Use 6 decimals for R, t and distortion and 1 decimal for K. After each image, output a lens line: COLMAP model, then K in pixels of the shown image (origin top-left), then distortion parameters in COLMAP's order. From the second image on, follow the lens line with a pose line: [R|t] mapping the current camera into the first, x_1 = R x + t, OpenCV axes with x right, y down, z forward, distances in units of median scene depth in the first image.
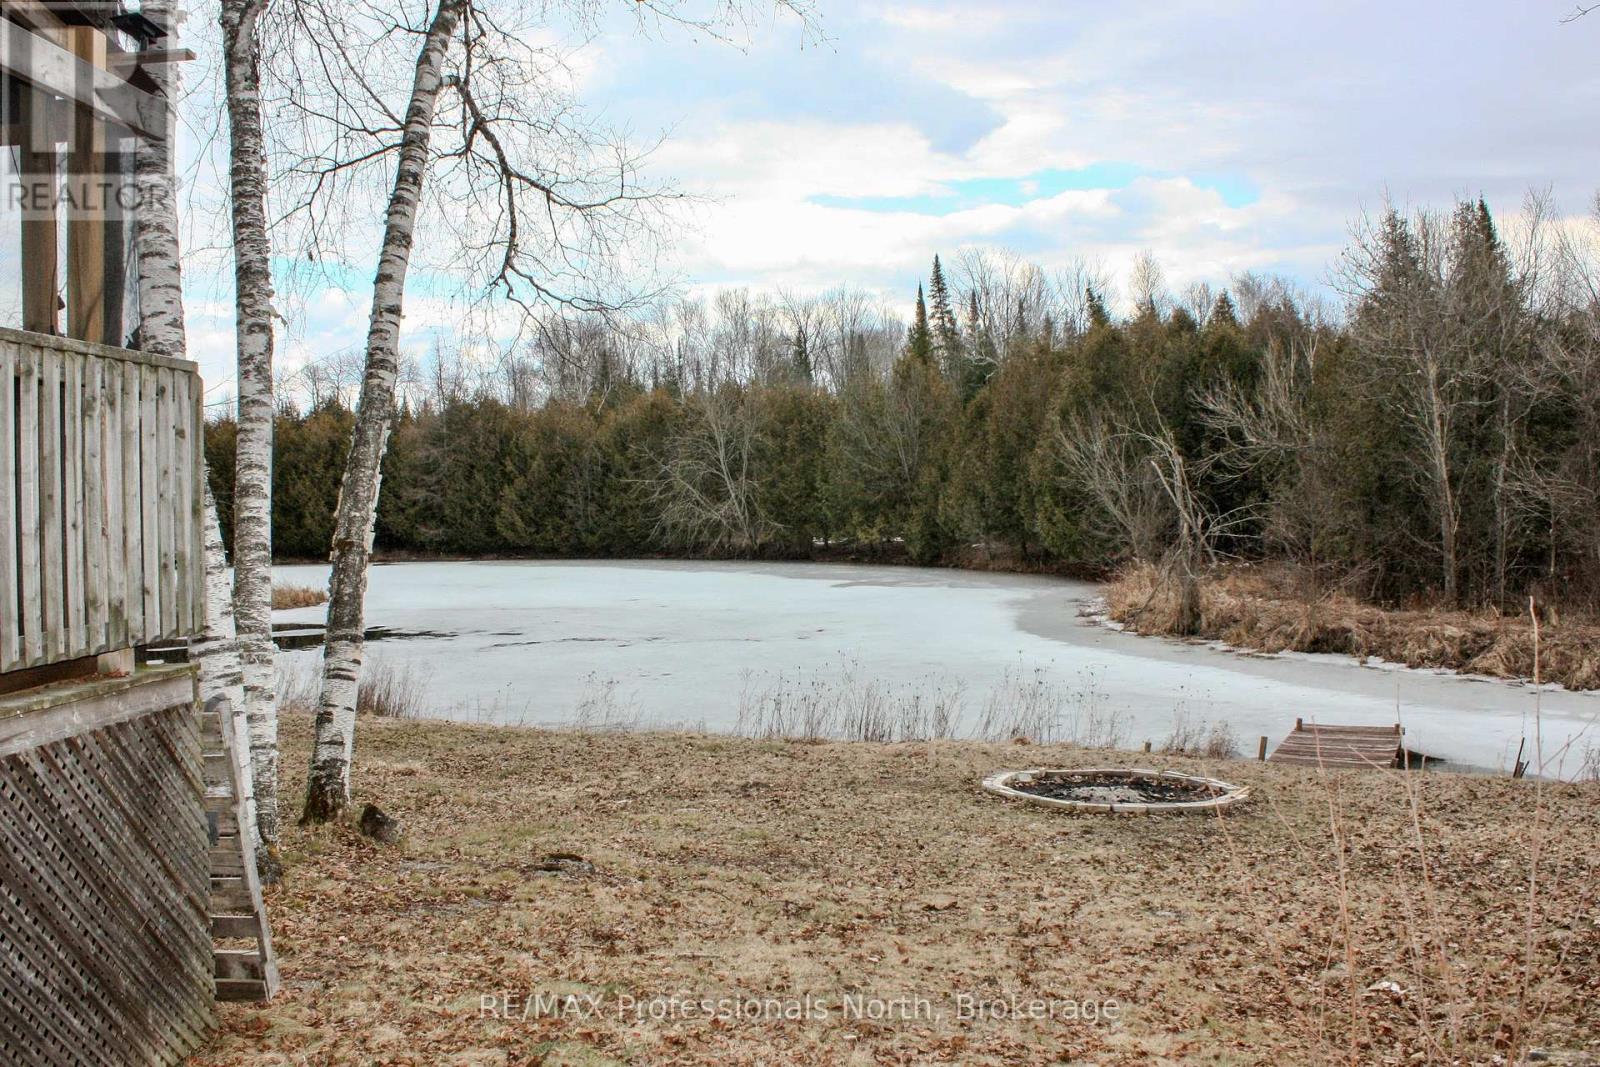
lens RADIAL K [[2707.3, 0, 800.0], [0, 2707.3, 533.5], [0, 0, 1]] dist [-0.318920, 0.123267]
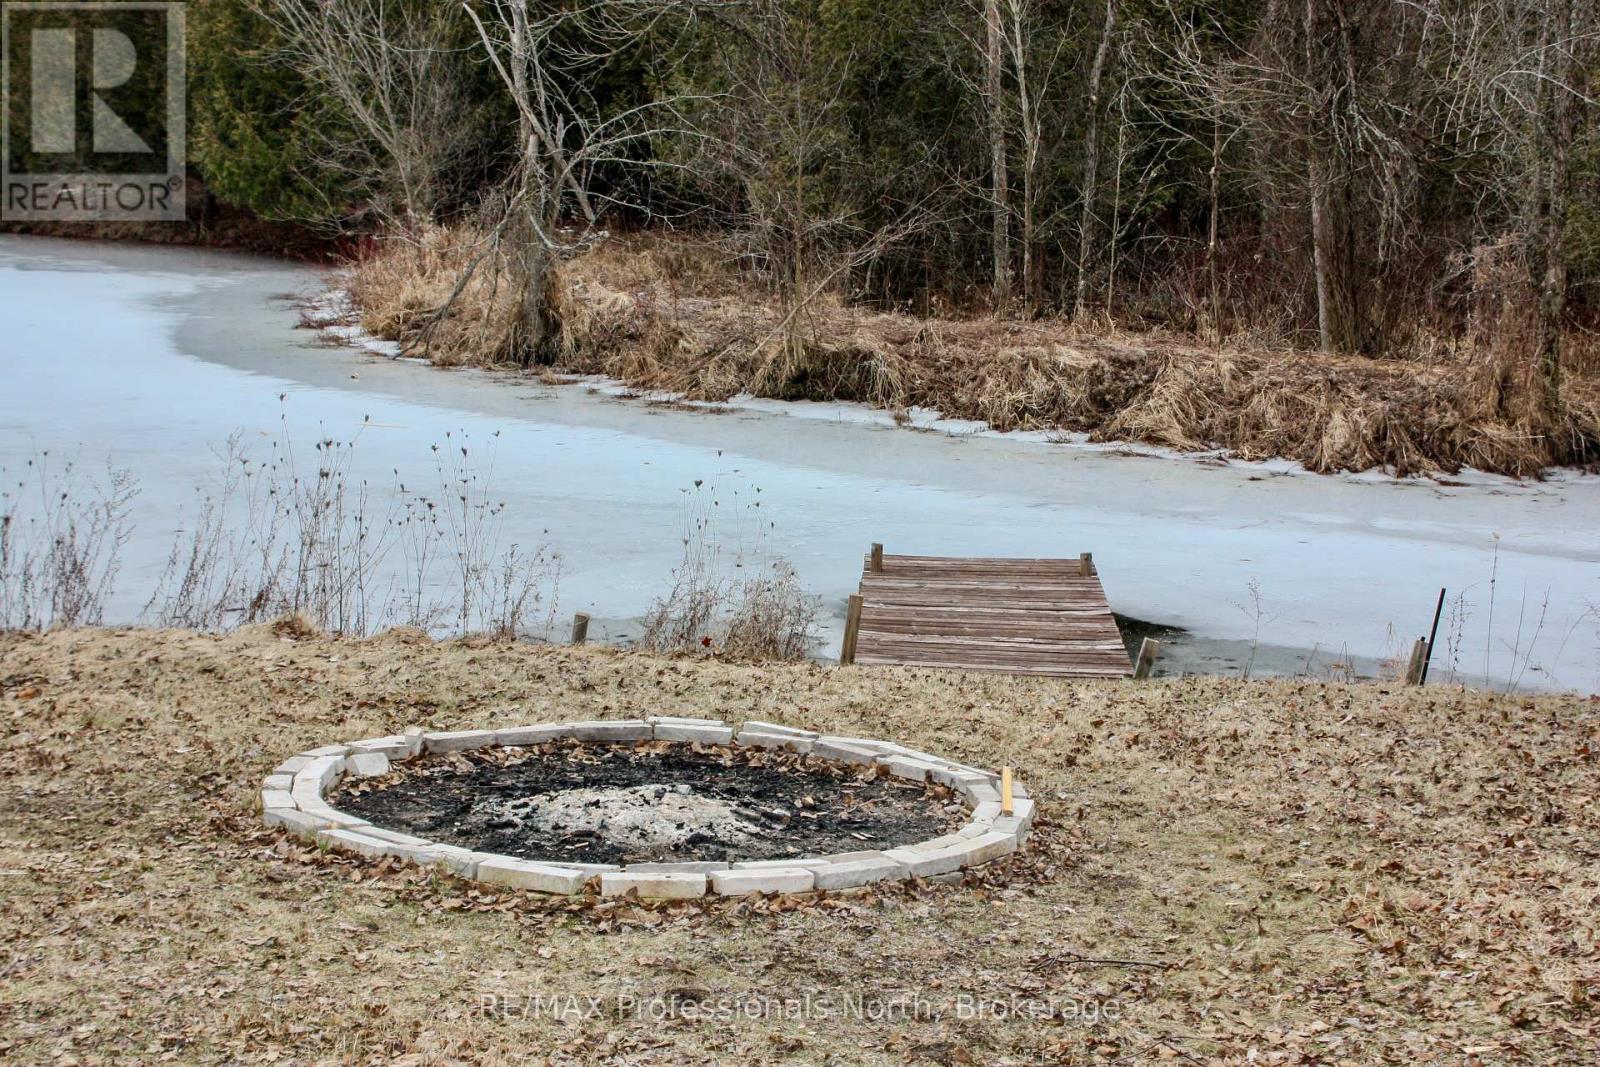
lens RADIAL K [[2711.4, 0, 800.0], [0, 2711.4, 533.5], [0, 0, 1]] dist [0.007871, 0.007962]
pose [[0.931495, -0.024734, 0.362911, 0.008064], [-0.008533, 0.995925, 0.089780, 0.024102], [-0.363653, -0.086727, 0.927489, 0.530424]]
